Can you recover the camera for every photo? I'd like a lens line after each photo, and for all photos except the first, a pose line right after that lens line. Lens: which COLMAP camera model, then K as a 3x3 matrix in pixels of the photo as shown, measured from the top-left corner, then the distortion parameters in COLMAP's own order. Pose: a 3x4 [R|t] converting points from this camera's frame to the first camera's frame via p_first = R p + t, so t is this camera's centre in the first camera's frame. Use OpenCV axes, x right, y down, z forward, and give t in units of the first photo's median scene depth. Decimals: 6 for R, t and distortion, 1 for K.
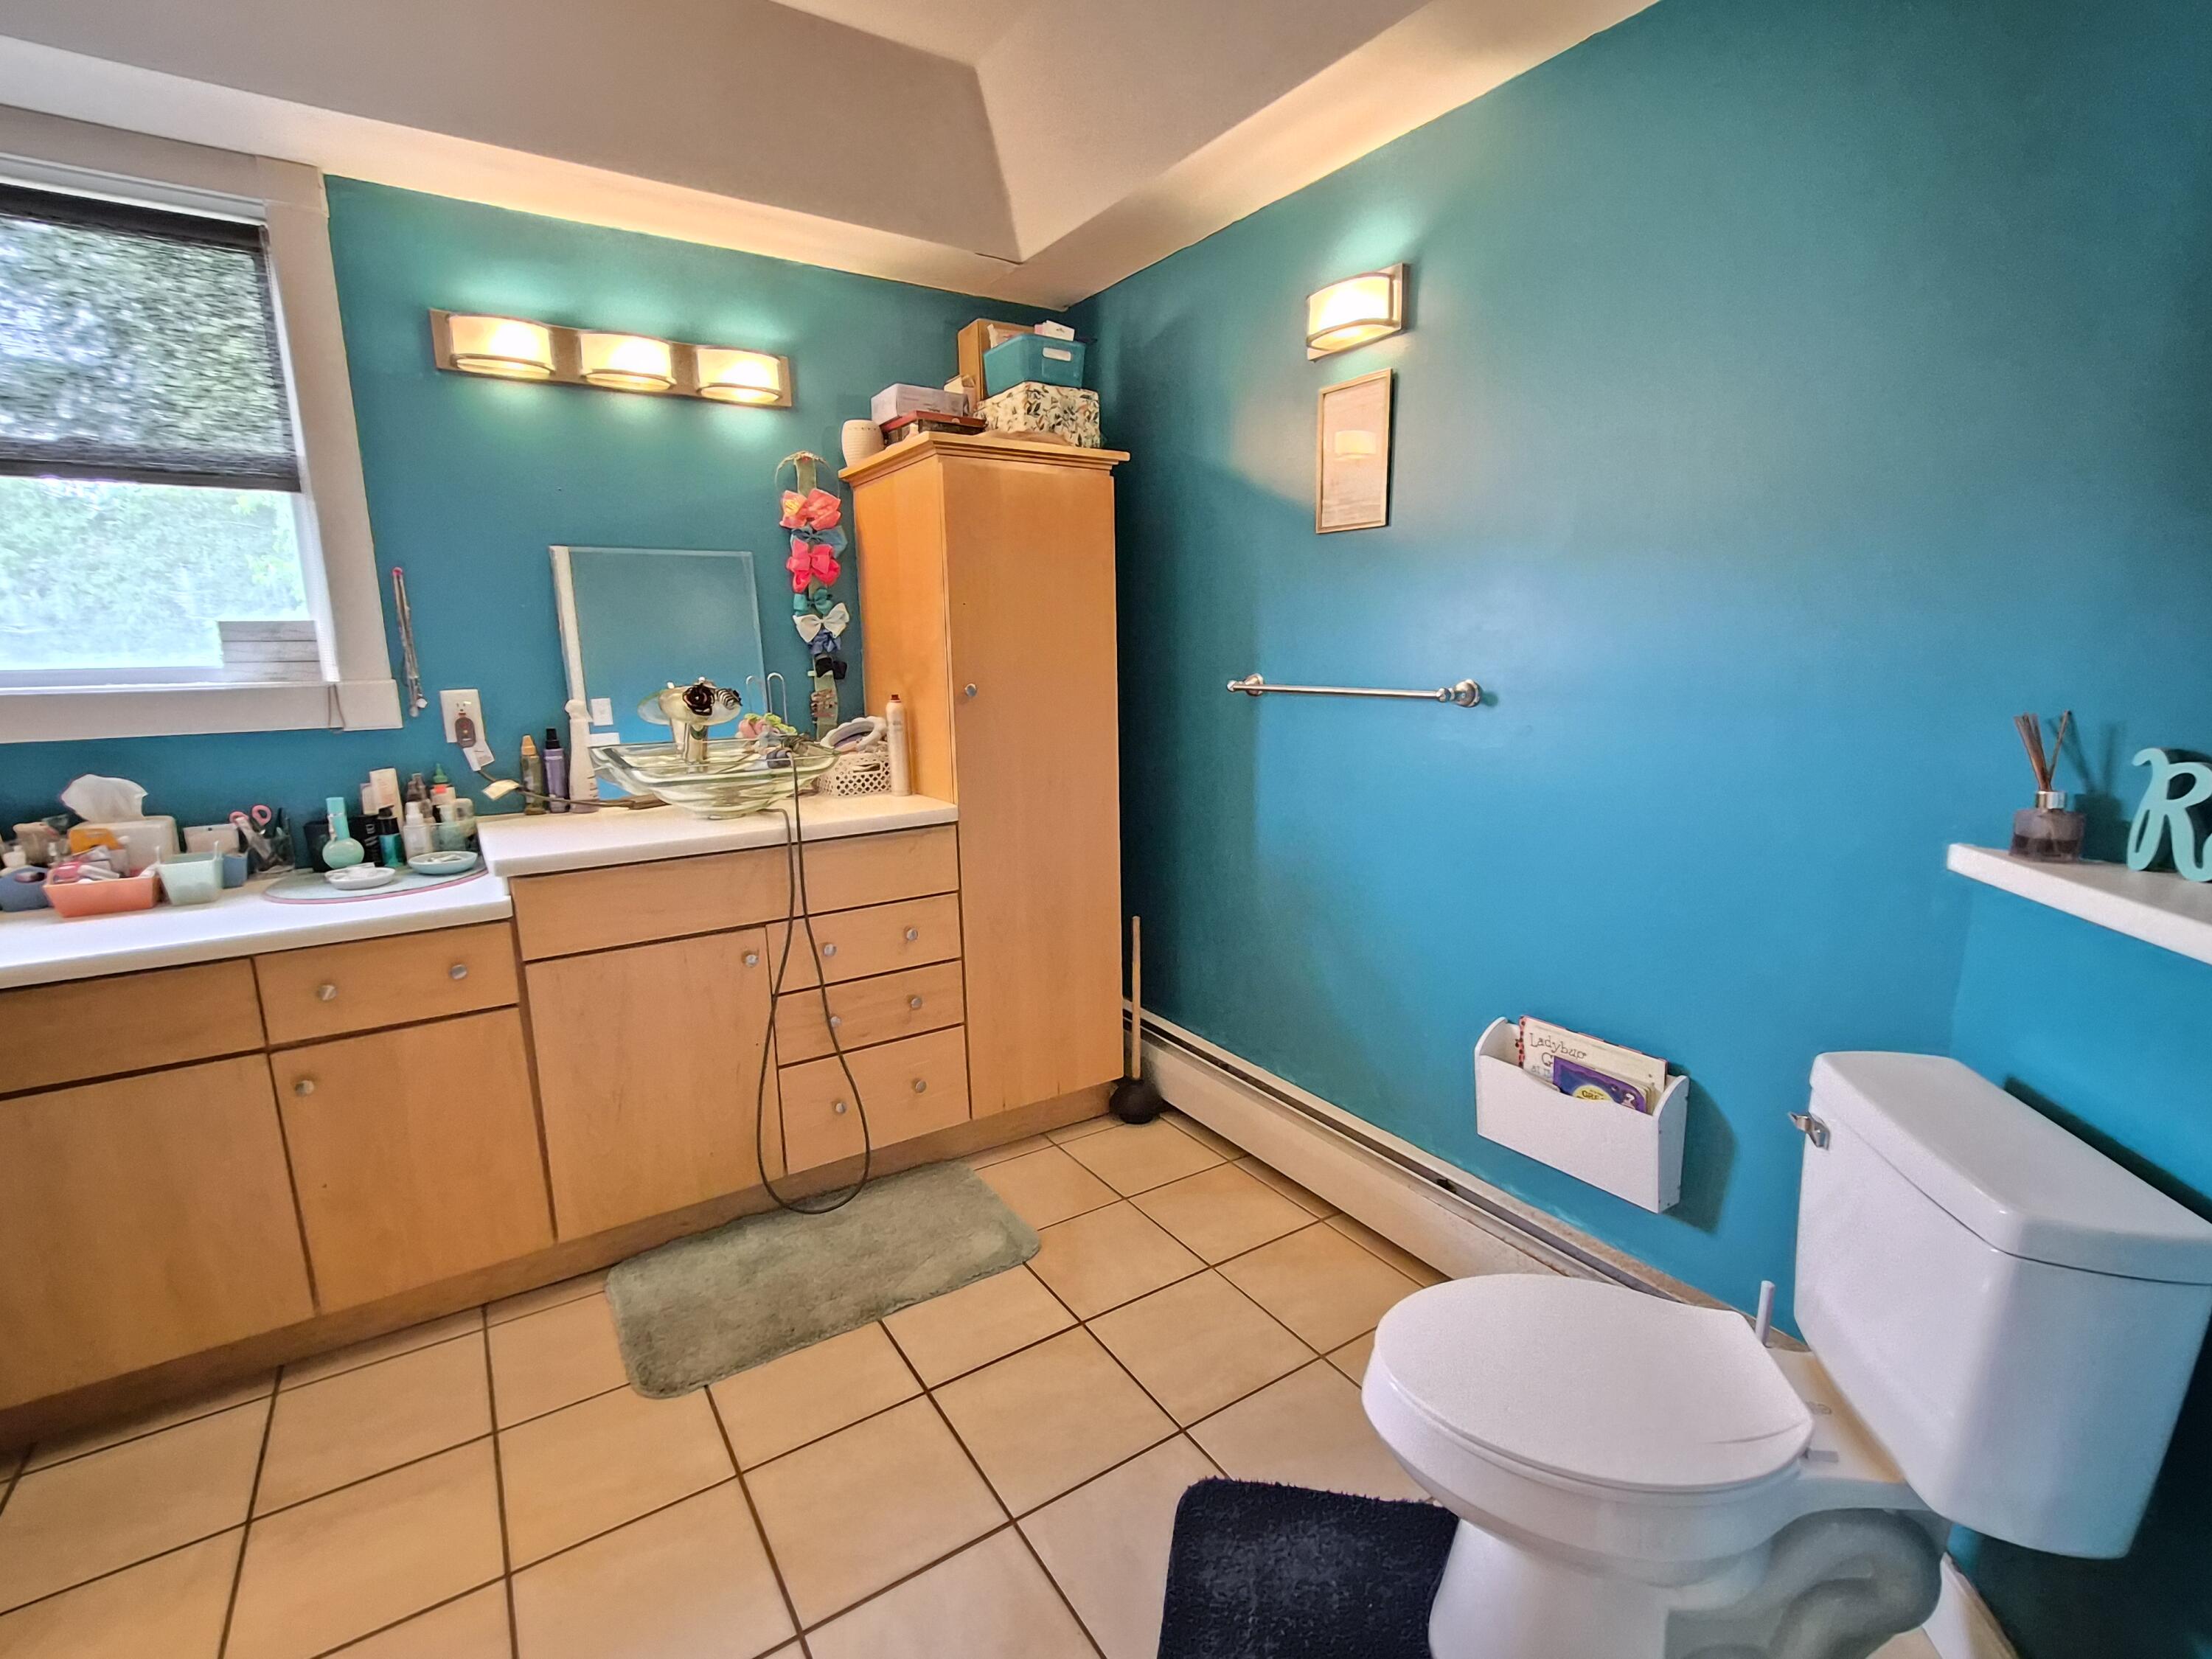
lens RADIAL K [[1007.1, 0, 1106.0], [0, 1007.1, 829.5], [0, 0, 1]] dist [-0.002822, -0.000382]
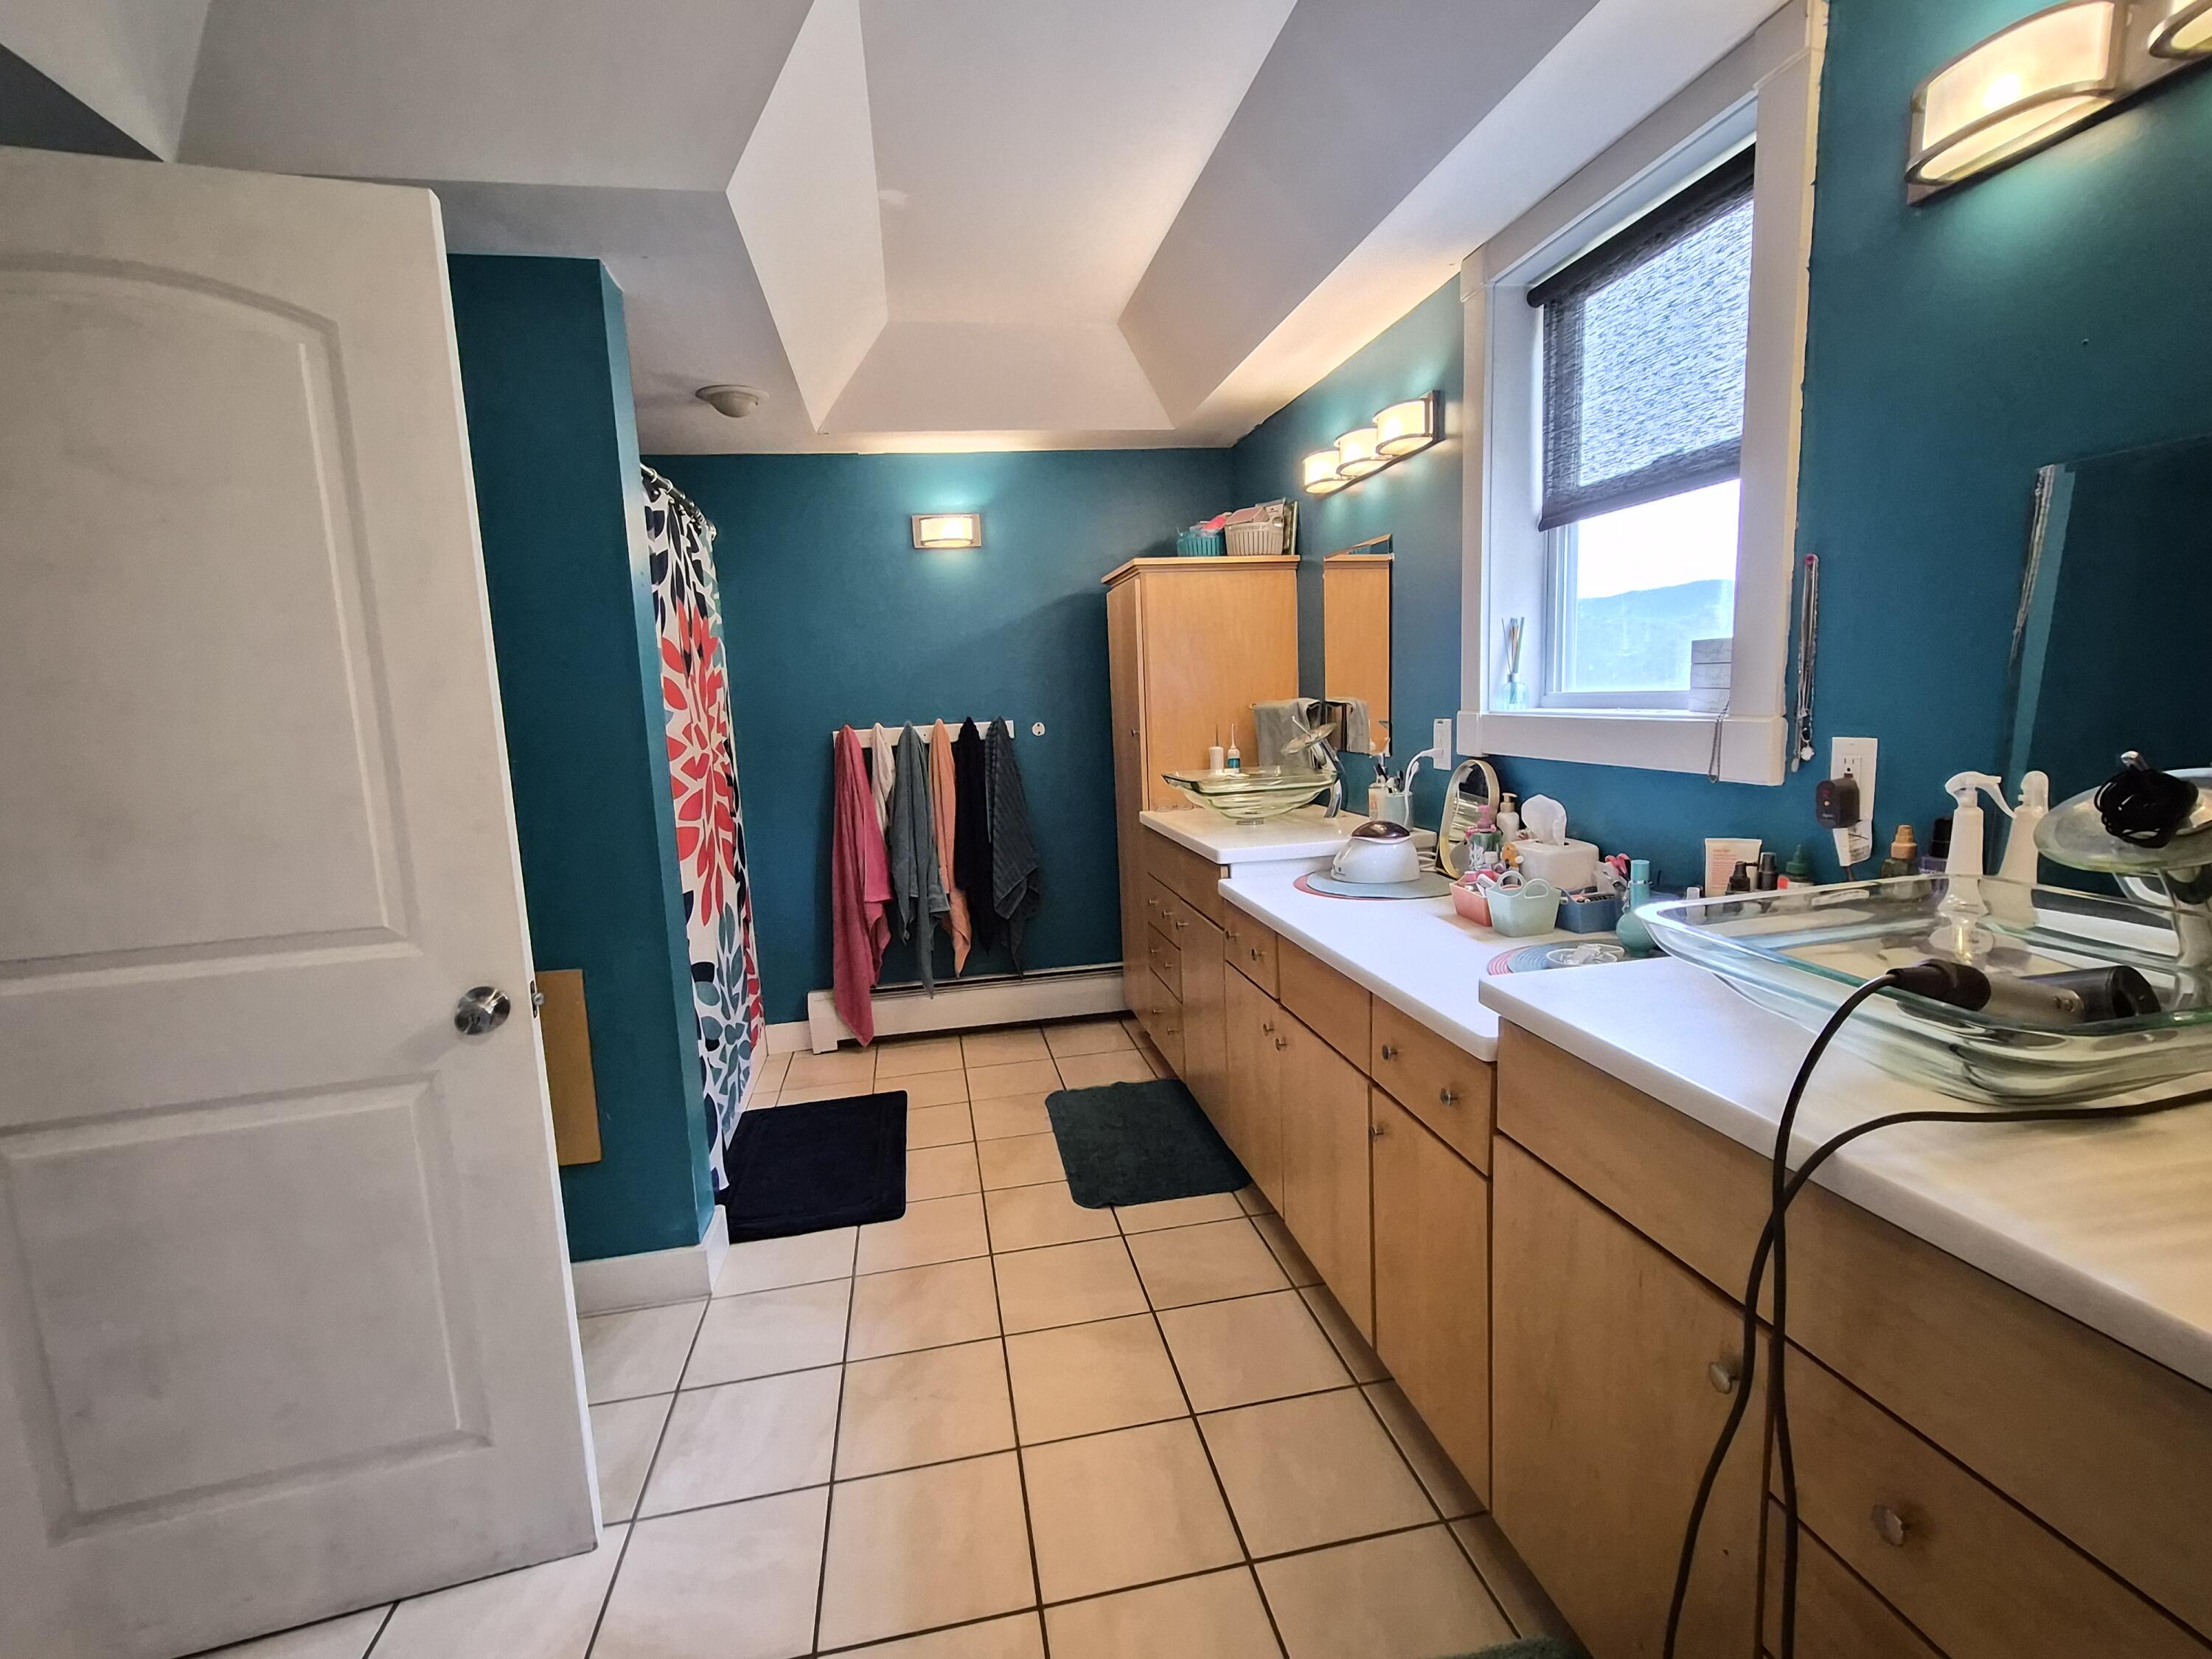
lens RADIAL K [[1007.1, 0, 1106.0], [0, 1007.1, 829.5], [0, 0, 1]] dist [-0.002822, -0.000382]
pose [[-0.363469, 0.160428, -0.917689, 0.122680], [-0.126444, 0.967450, 0.219208, -0.166324], [0.922985, 0.195712, -0.331353, 0.805592]]
